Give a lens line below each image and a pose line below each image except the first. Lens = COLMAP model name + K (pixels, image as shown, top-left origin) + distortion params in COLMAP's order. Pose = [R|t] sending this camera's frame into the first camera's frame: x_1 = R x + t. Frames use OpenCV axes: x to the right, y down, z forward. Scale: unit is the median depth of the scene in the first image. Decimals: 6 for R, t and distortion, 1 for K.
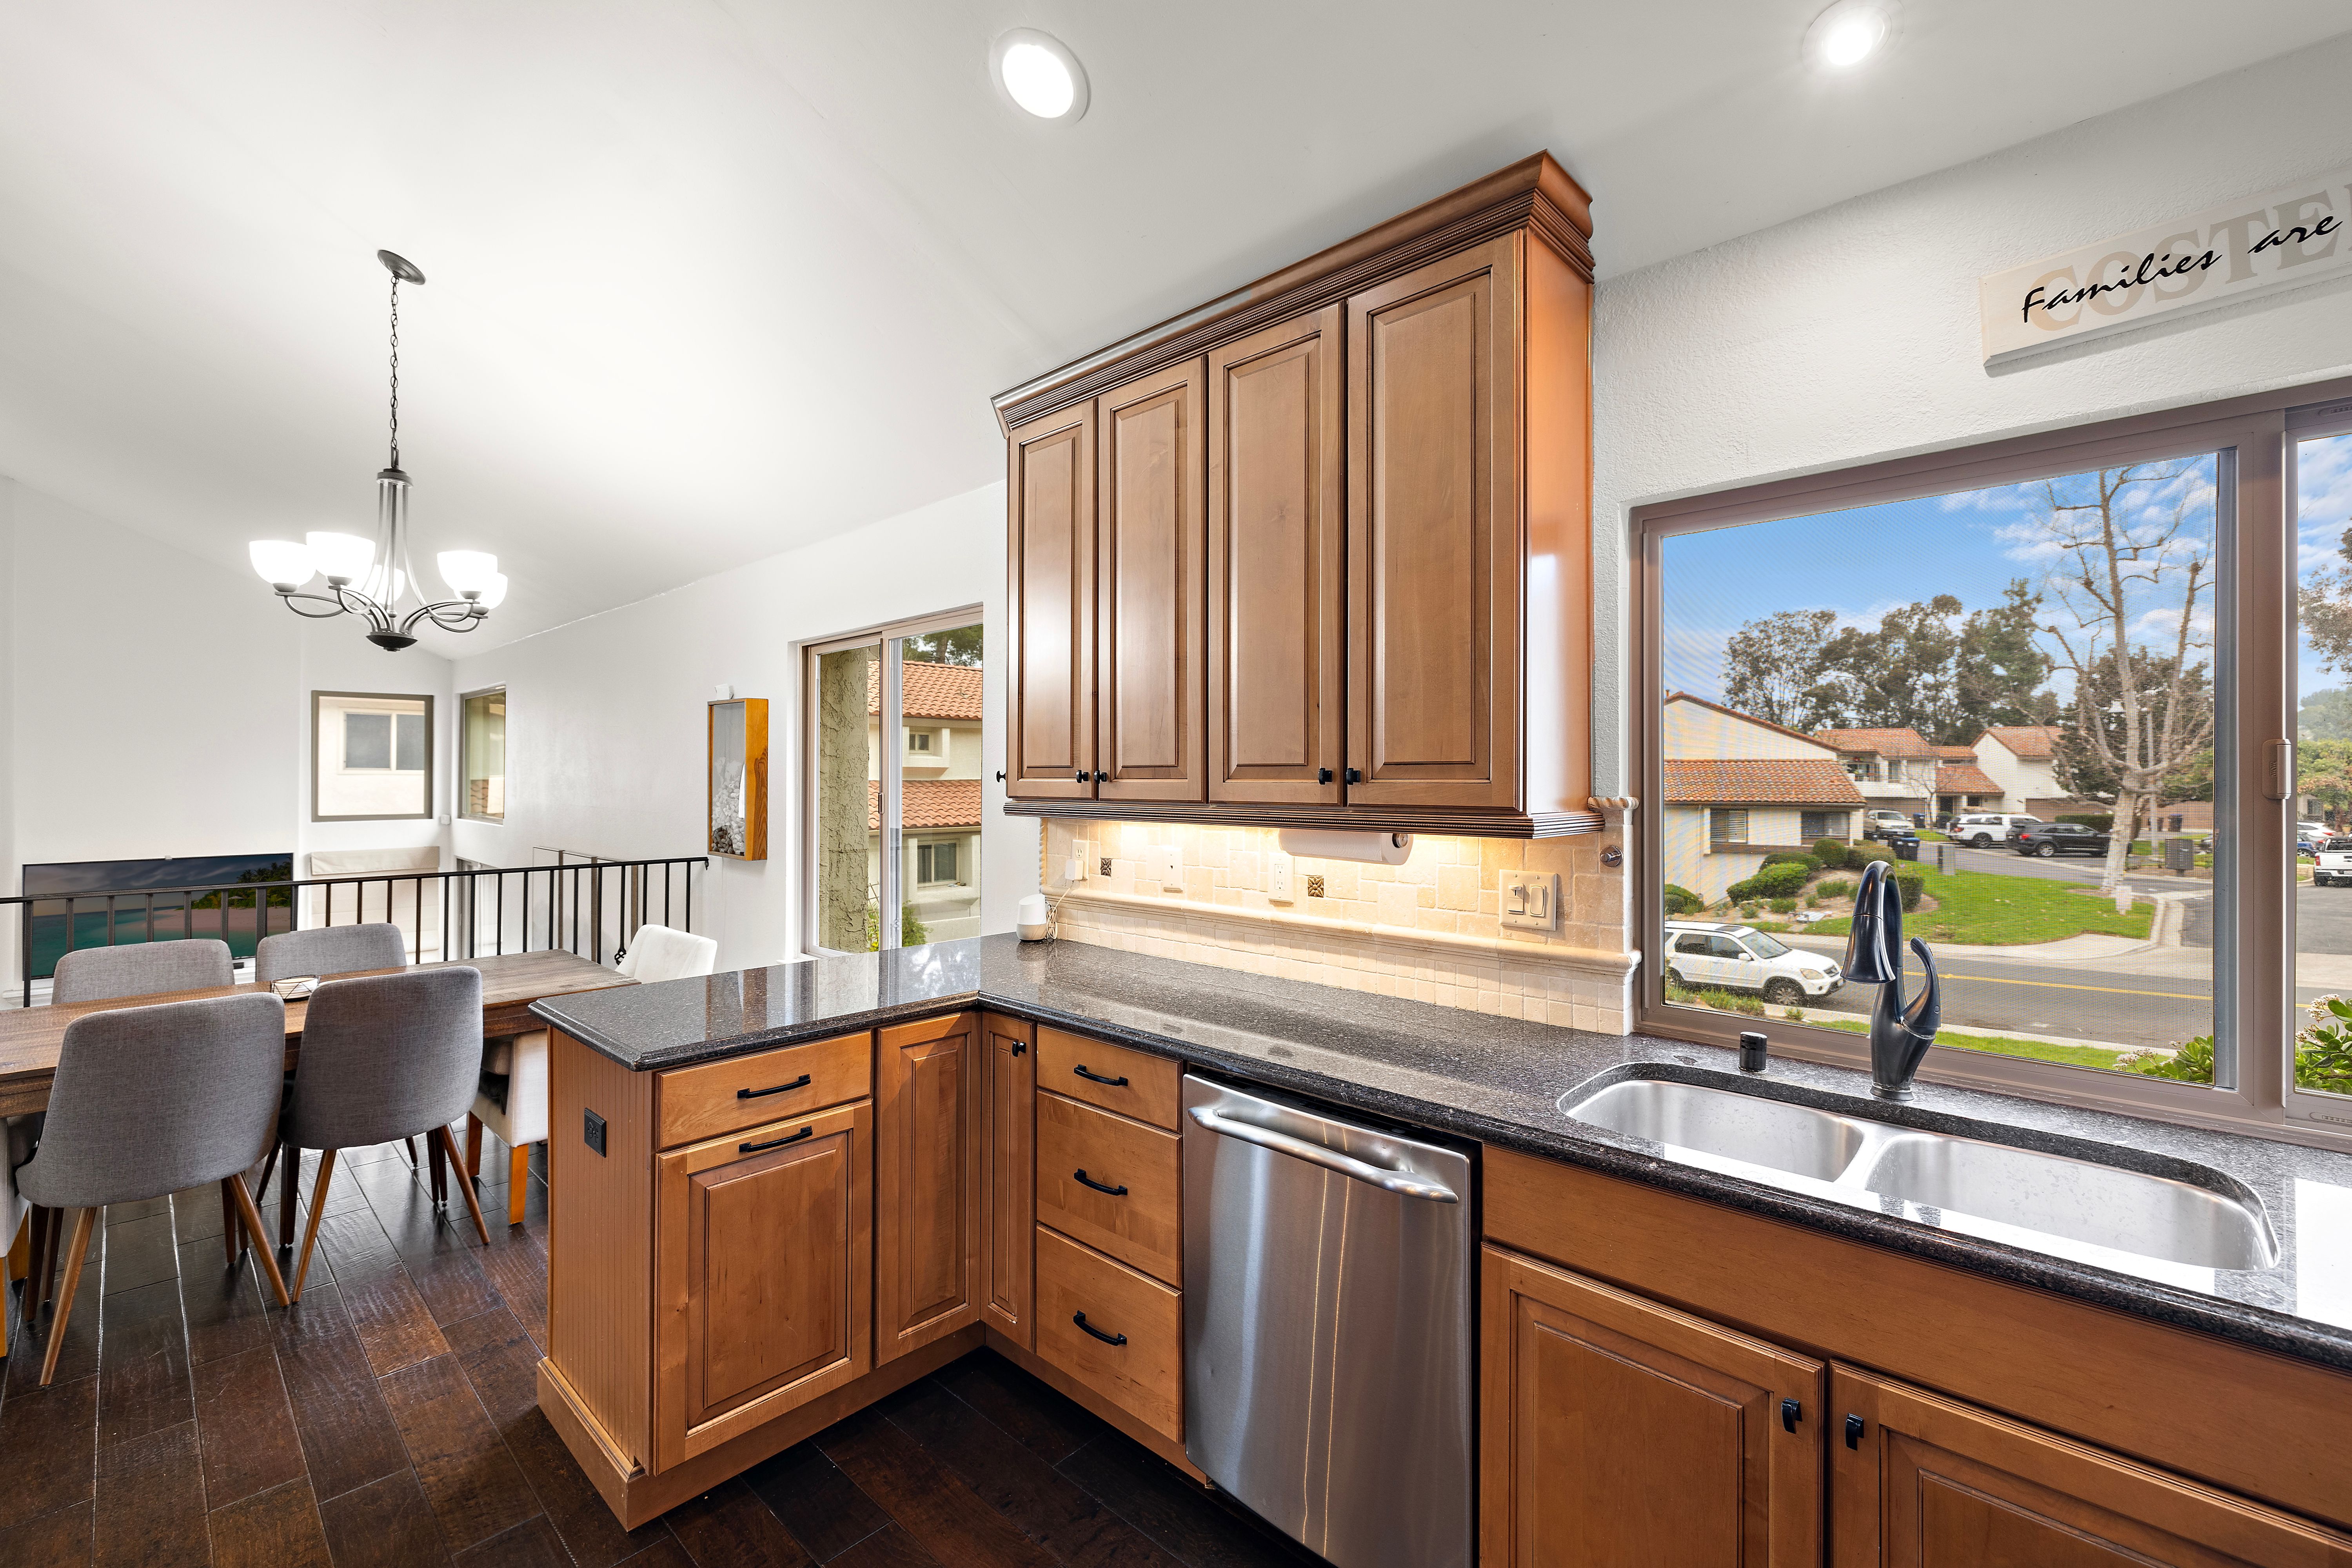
lens RADIAL K [[989.4, 0, 1172.9], [0, 989.4, 766.5], [0, 0, 1]] dist [-0.000062, -0.001018]
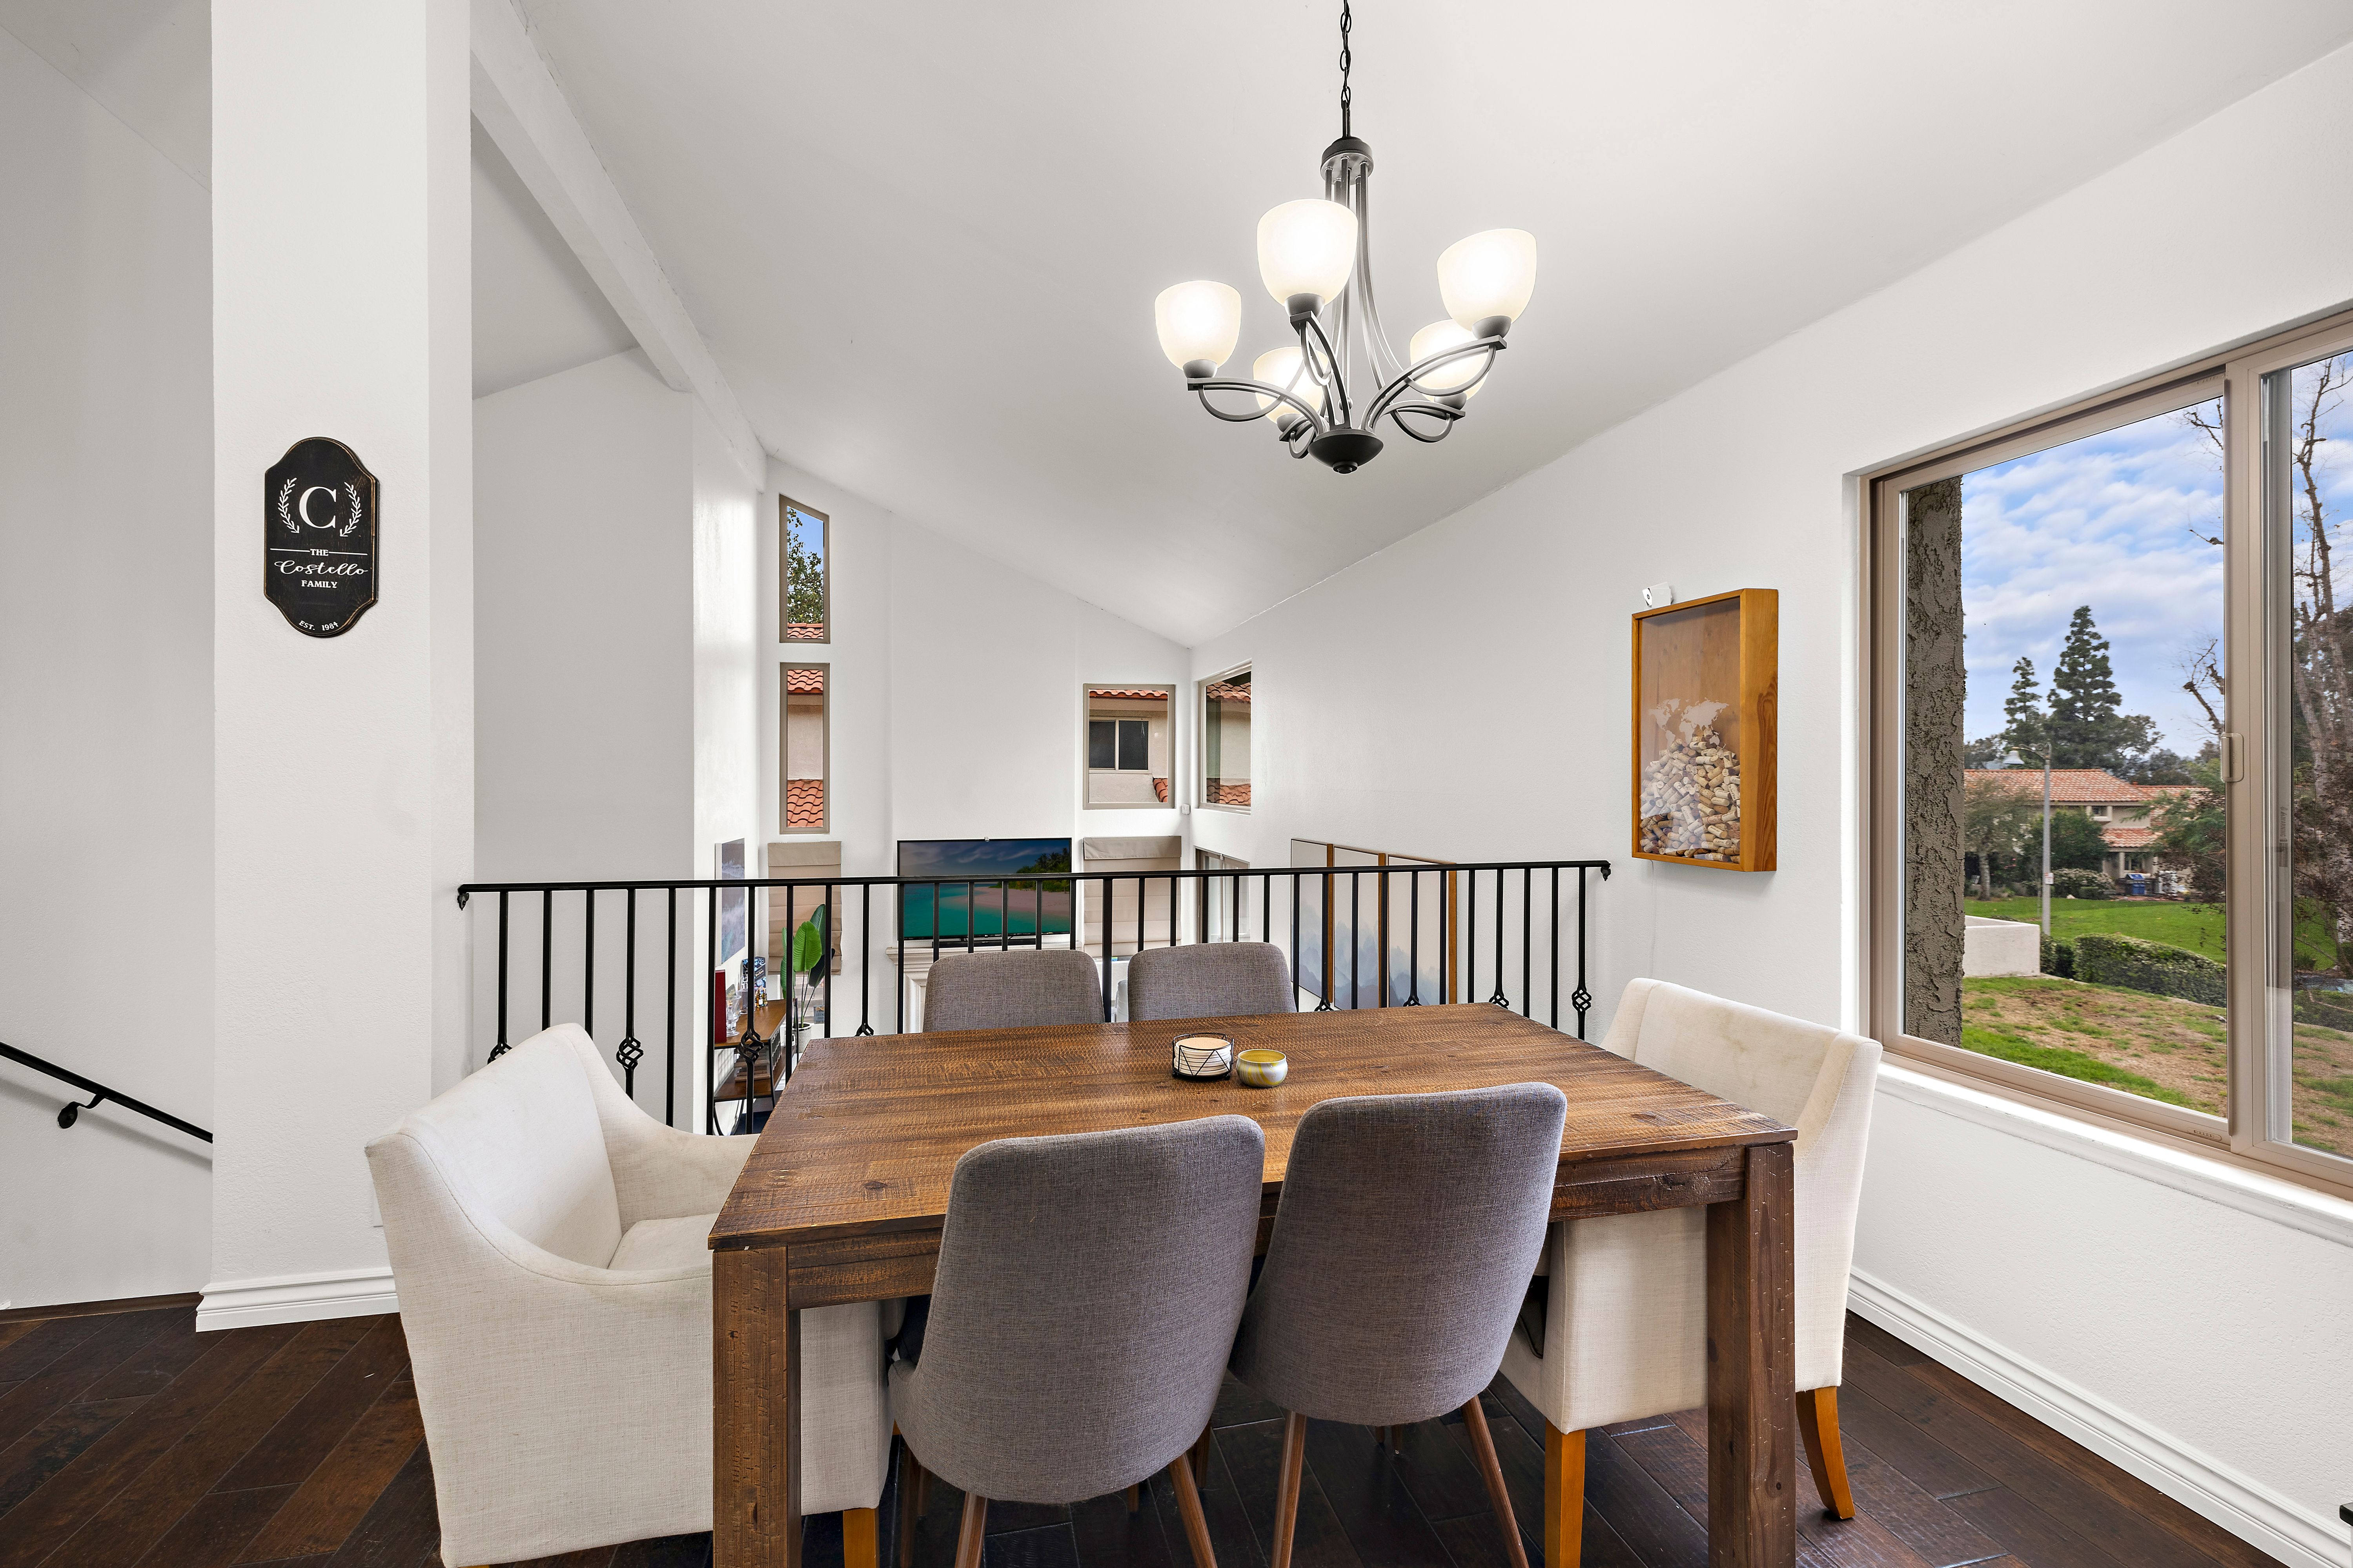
lens RADIAL K [[989.9, 0, 1170.1], [0, 989.9, 786.0], [0, 0, 1]] dist [-0.000062, -0.001018]
pose [[0.830445, 0.001478, -0.557098, -0.389897], [0.005757, 0.999920, 0.011235, 0.037432], [0.557070, -0.012538, 0.830371, 0.333855]]
